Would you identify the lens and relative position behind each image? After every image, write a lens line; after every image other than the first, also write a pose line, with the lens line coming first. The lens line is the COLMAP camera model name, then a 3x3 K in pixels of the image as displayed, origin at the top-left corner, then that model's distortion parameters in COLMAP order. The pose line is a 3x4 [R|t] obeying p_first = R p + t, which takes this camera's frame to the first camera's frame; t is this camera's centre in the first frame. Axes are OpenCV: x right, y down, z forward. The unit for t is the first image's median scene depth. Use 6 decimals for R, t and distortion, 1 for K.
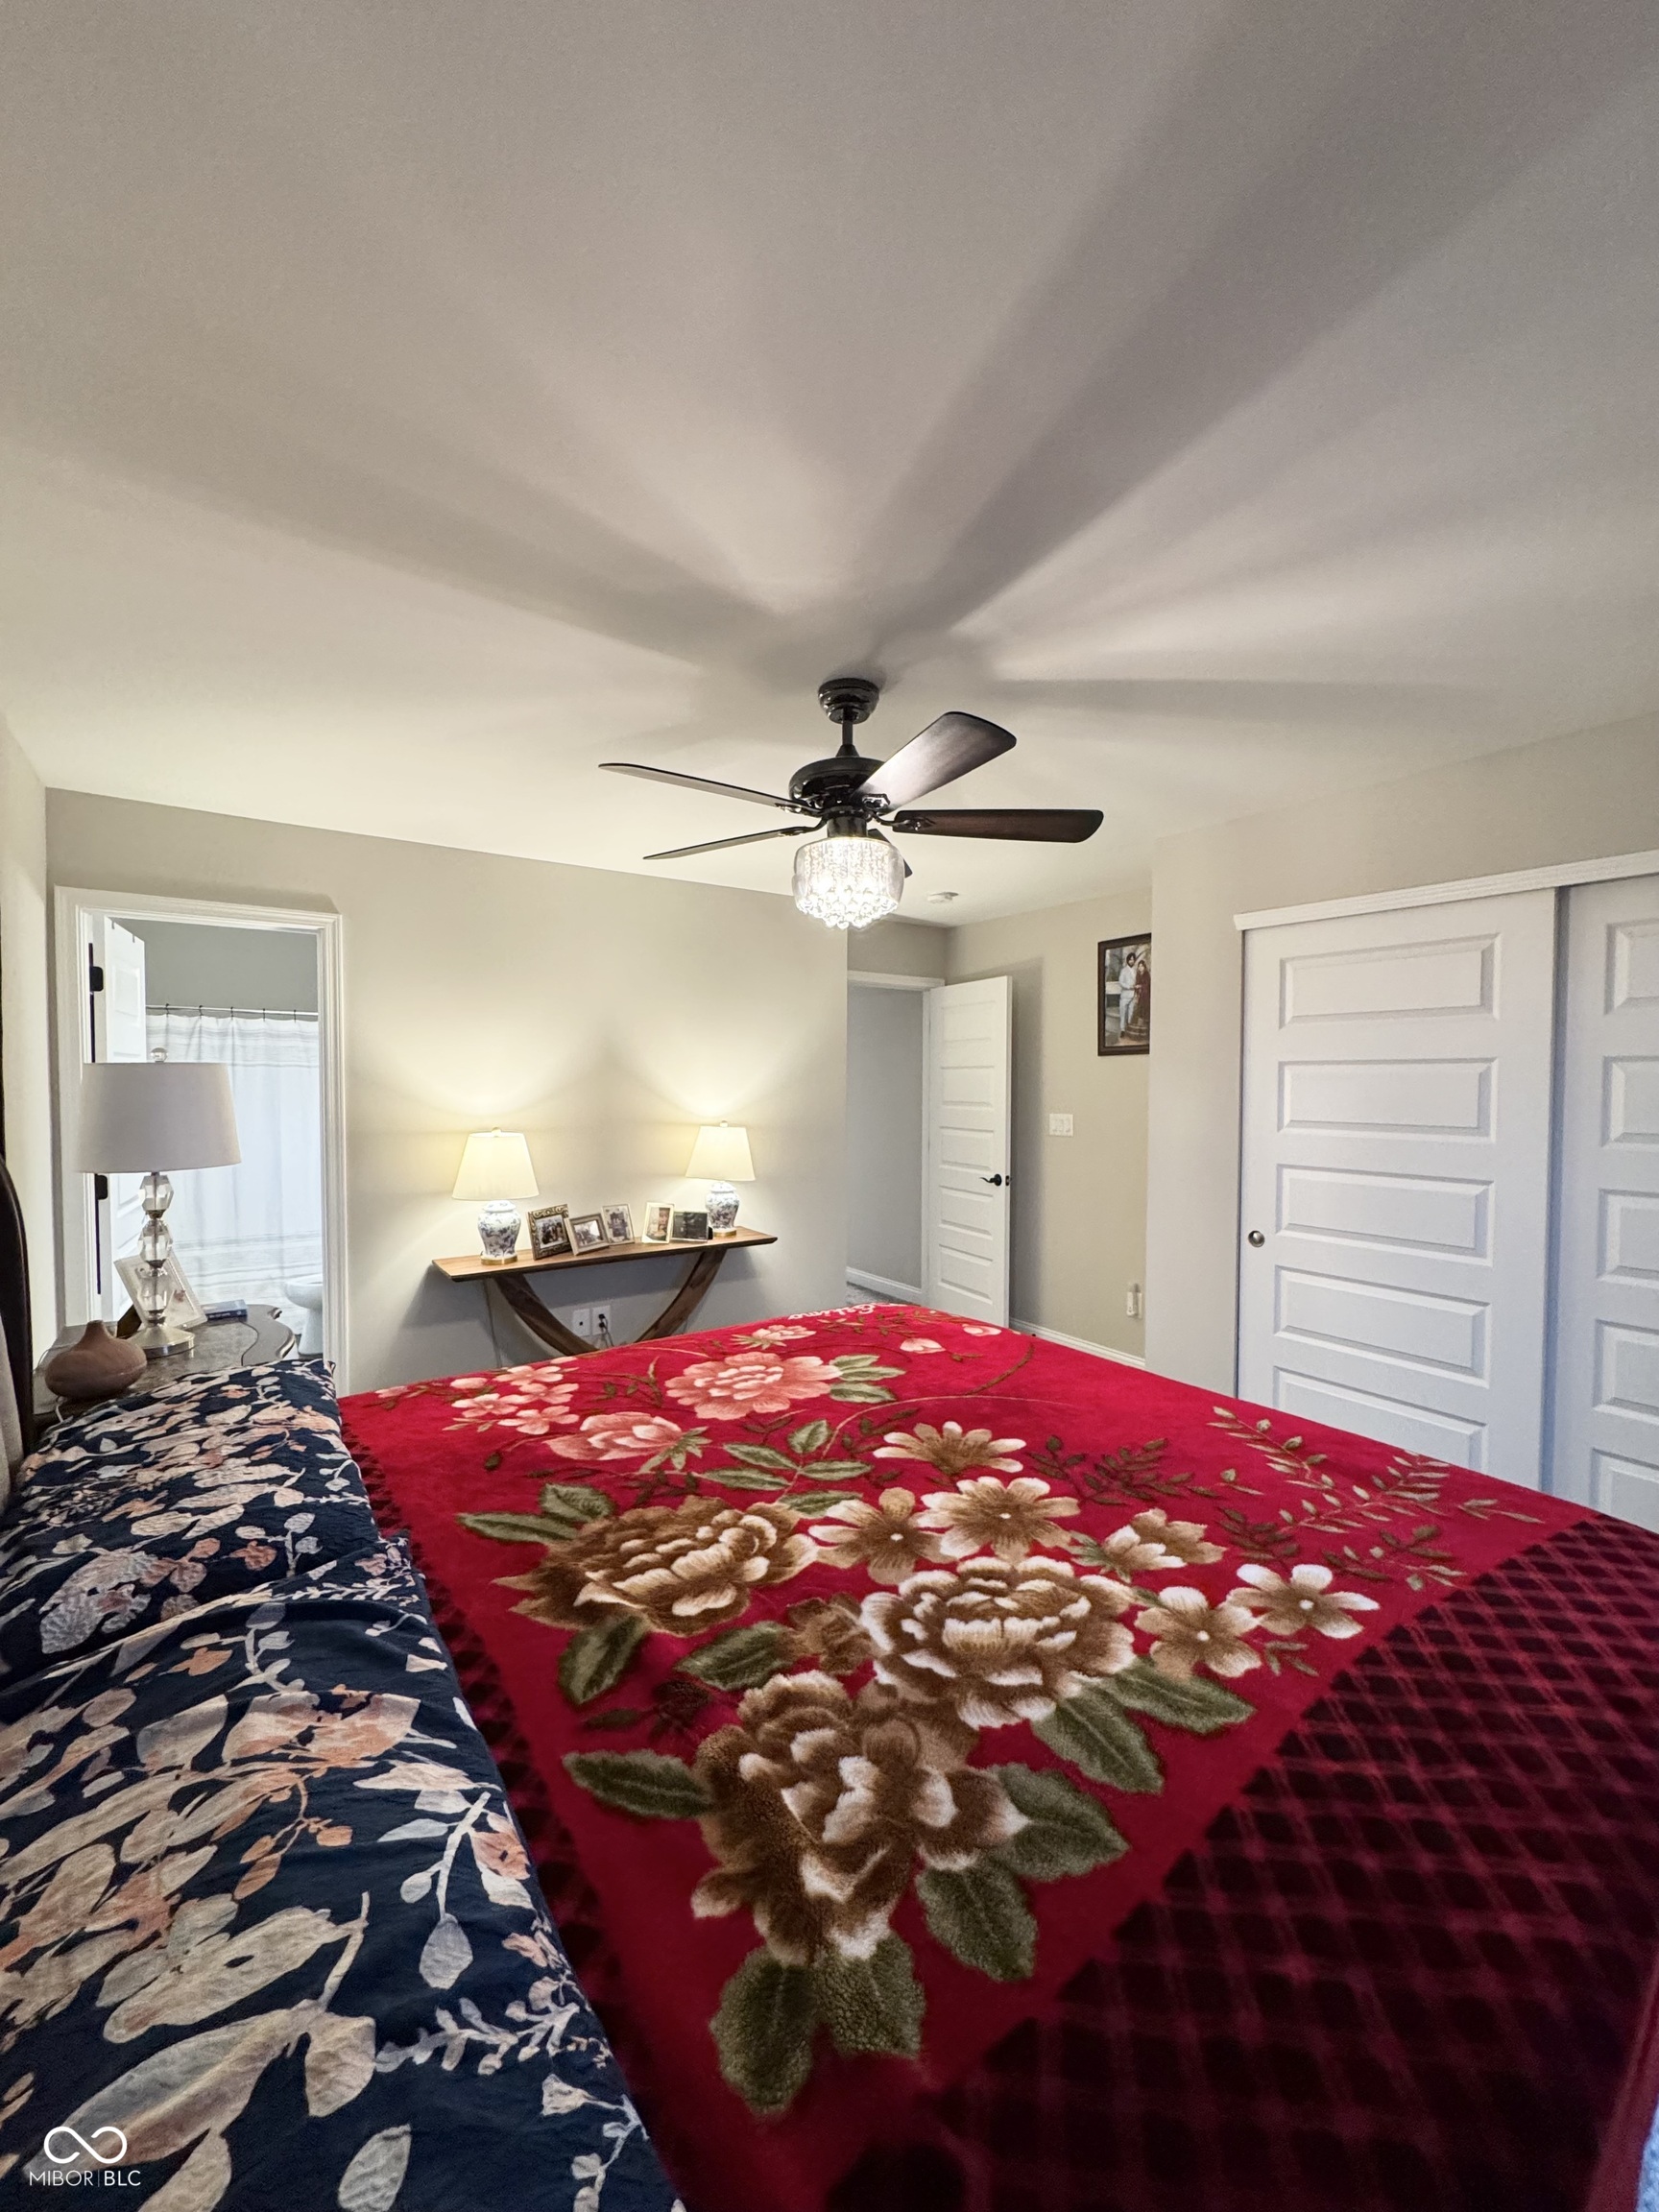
lens RADIAL K [[881.7, 0, 824.7], [0, 881.7, 1103.7], [0, 0, 1]] dist [0.000013, 0.000000]
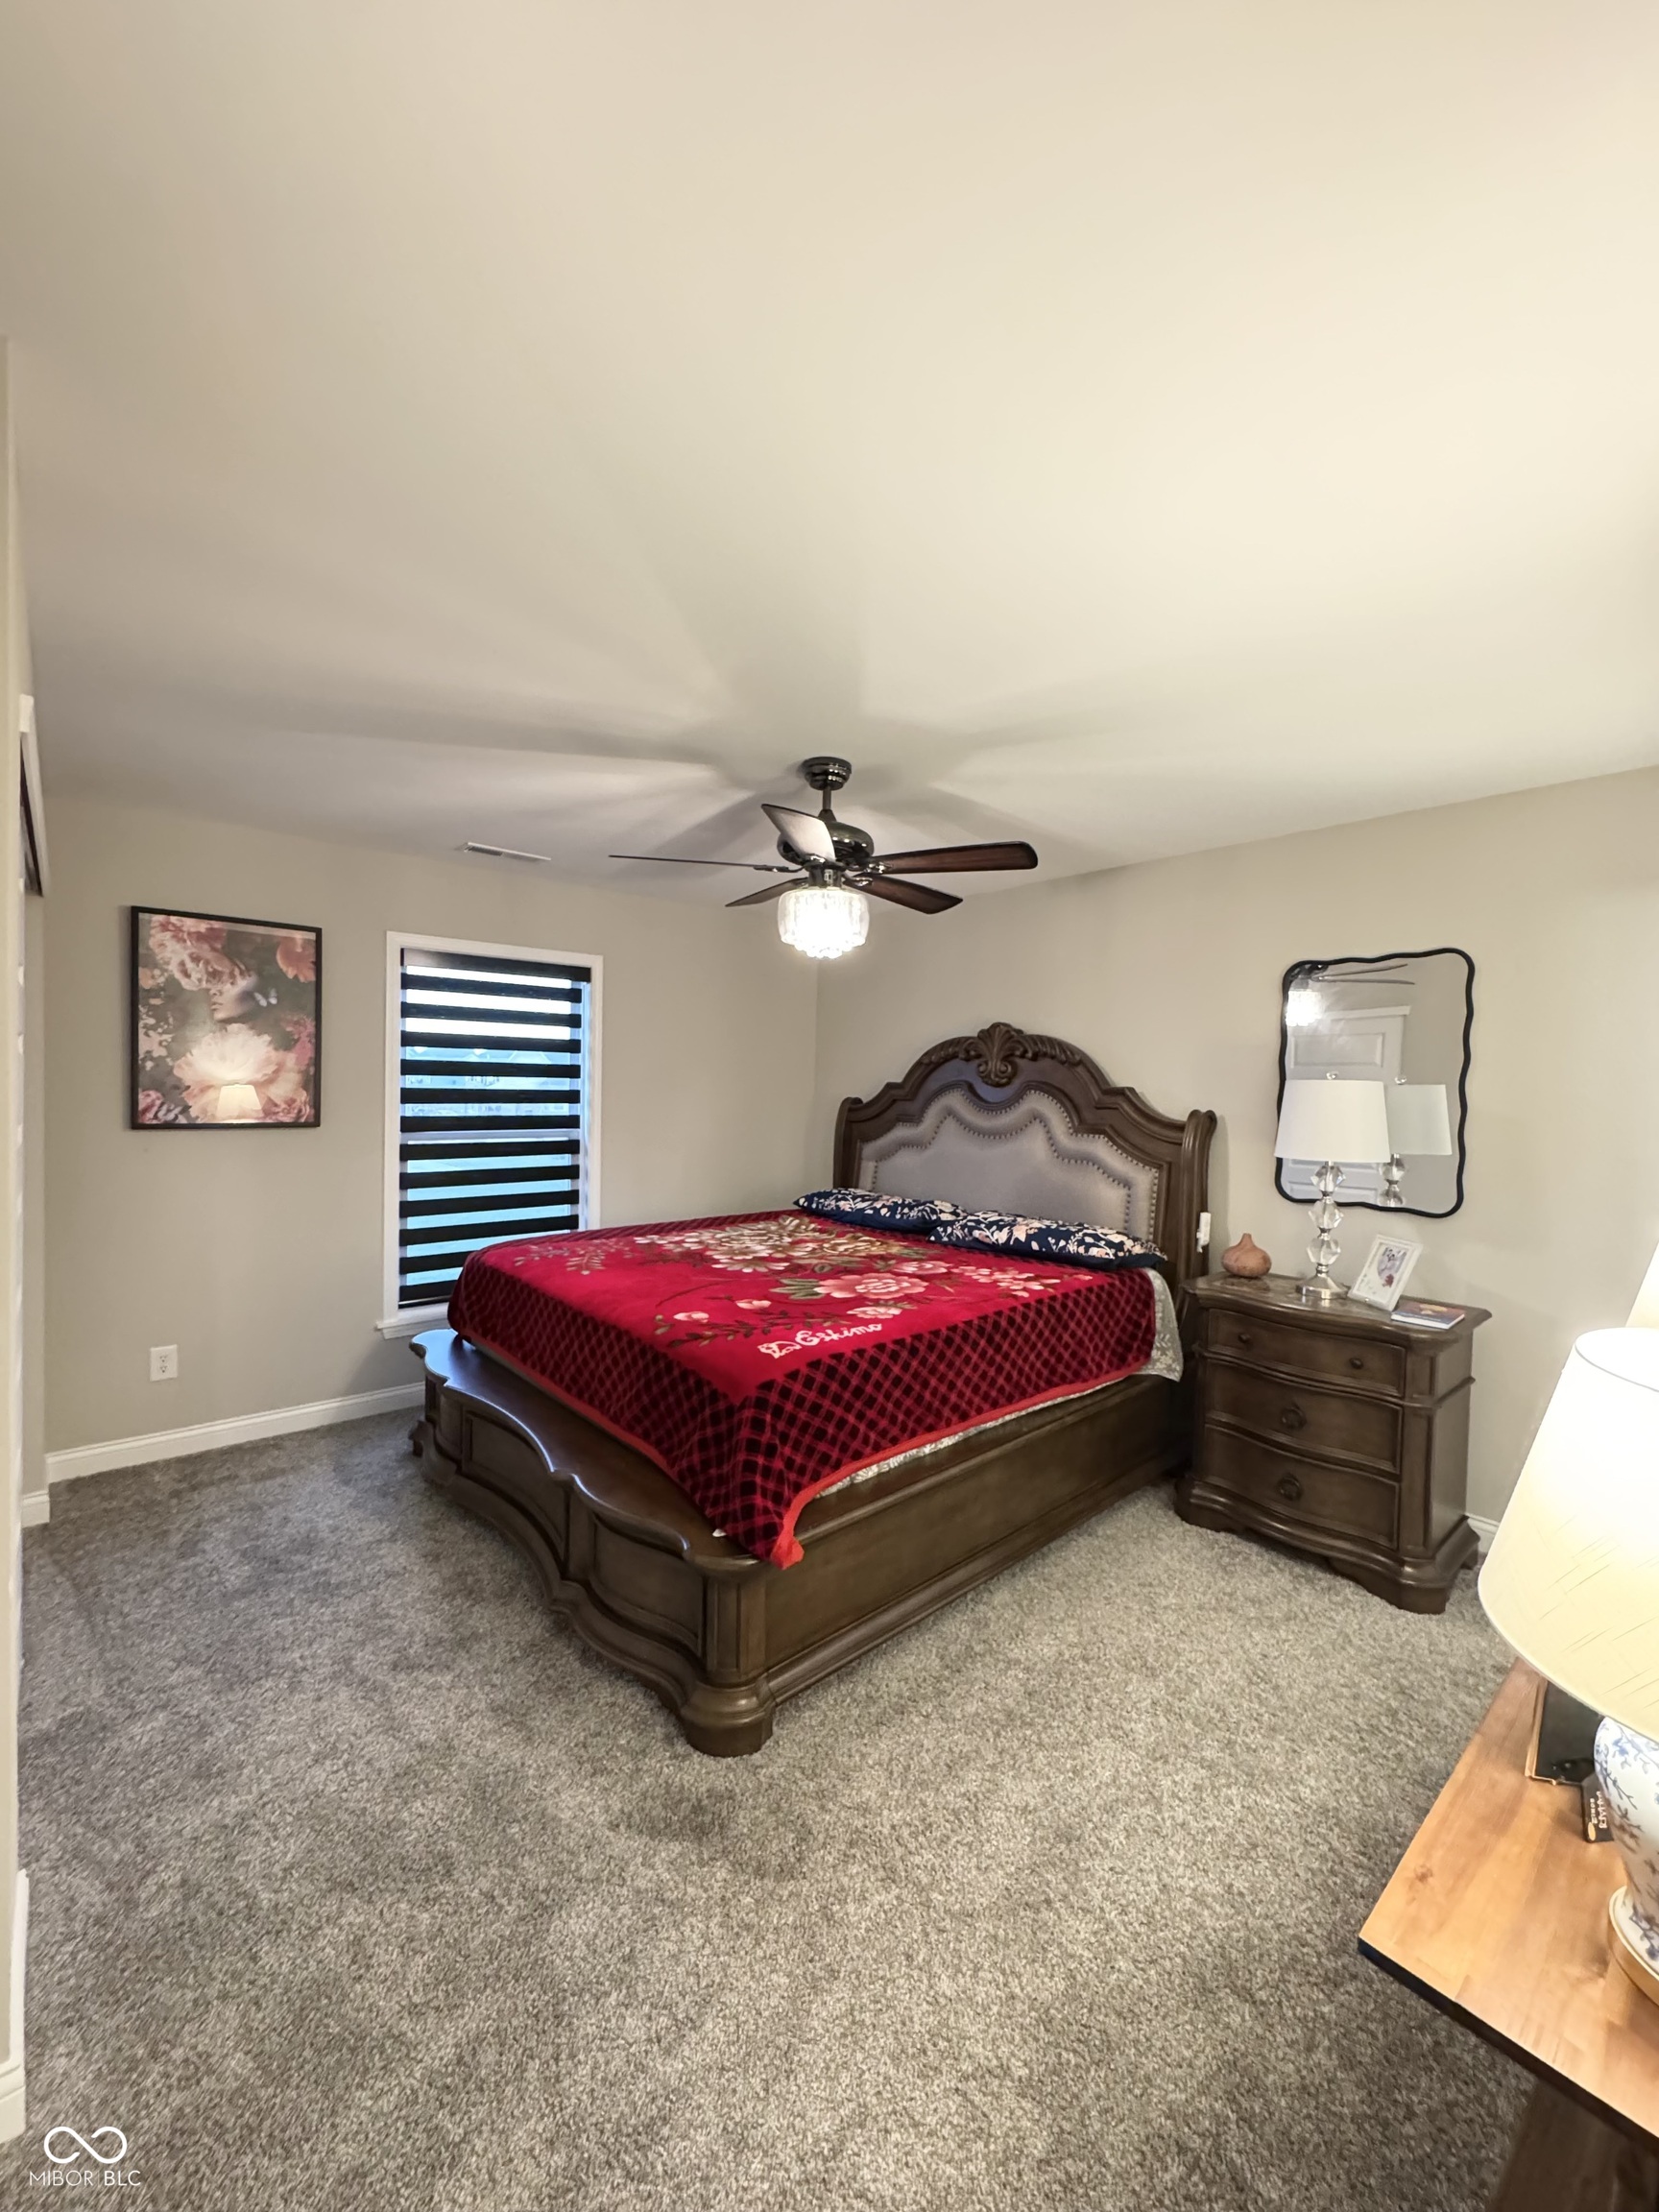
lens RADIAL K [[881.7, 0, 828.6], [0, 881.7, 1105.3], [0, 0, 1]] dist [0.000013, 0.000000]
pose [[-0.992409, -0.017851, -0.121675, 0.154496], [-0.025376, 0.997841, 0.060582, -0.065771], [0.120331, 0.063210, -0.990719, 2.123683]]
